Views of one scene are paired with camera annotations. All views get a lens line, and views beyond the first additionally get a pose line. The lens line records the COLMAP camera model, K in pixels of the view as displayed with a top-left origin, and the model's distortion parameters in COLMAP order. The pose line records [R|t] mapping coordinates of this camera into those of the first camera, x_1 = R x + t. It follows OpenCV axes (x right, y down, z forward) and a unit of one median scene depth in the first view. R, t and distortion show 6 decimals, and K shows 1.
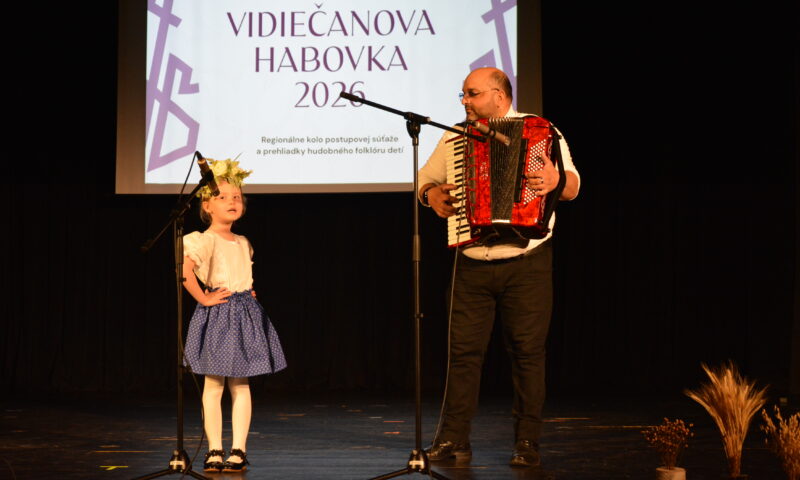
lens RADIAL K [[1533.8, 0, 372.6], [0, 1533.8, 234.2], [0, 0, 1]] dist [0.012735, 0.000000]
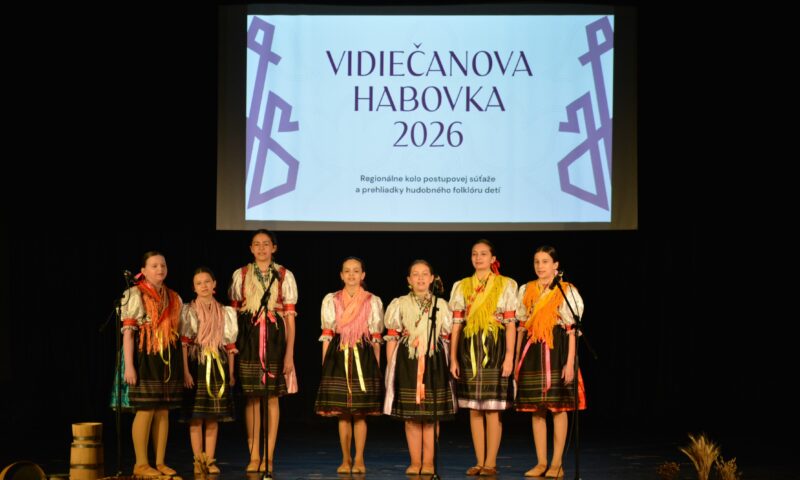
lens RADIAL K [[4570.0, 0, 382.9], [0, 4570.0, 214.8], [0, 0, 1]] dist [0.841728, 0.000000]
pose [[0.999676, 0.006814, 0.024523, -0.131486], [-0.008652, 0.997099, 0.075618, -0.266304], [-0.023937, -0.075806, 0.996835, -2.019480]]
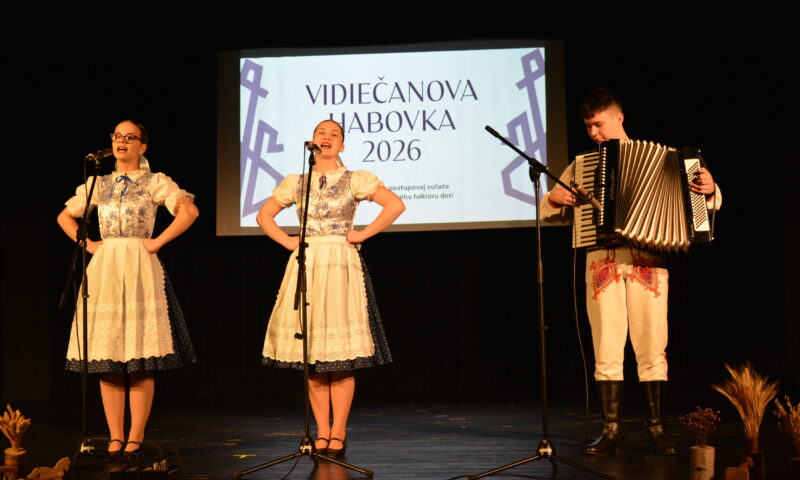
lens RADIAL K [[1317.2, 0, 373.8], [0, 1317.2, 235.8], [0, 0, 1]] dist [0.020322, 0.000000]
pose [[0.999626, -0.017615, -0.020940, -0.021350], [0.017124, 0.999580, -0.023392, 0.000143], [0.021343, 0.023024, 0.999507, -0.039133]]
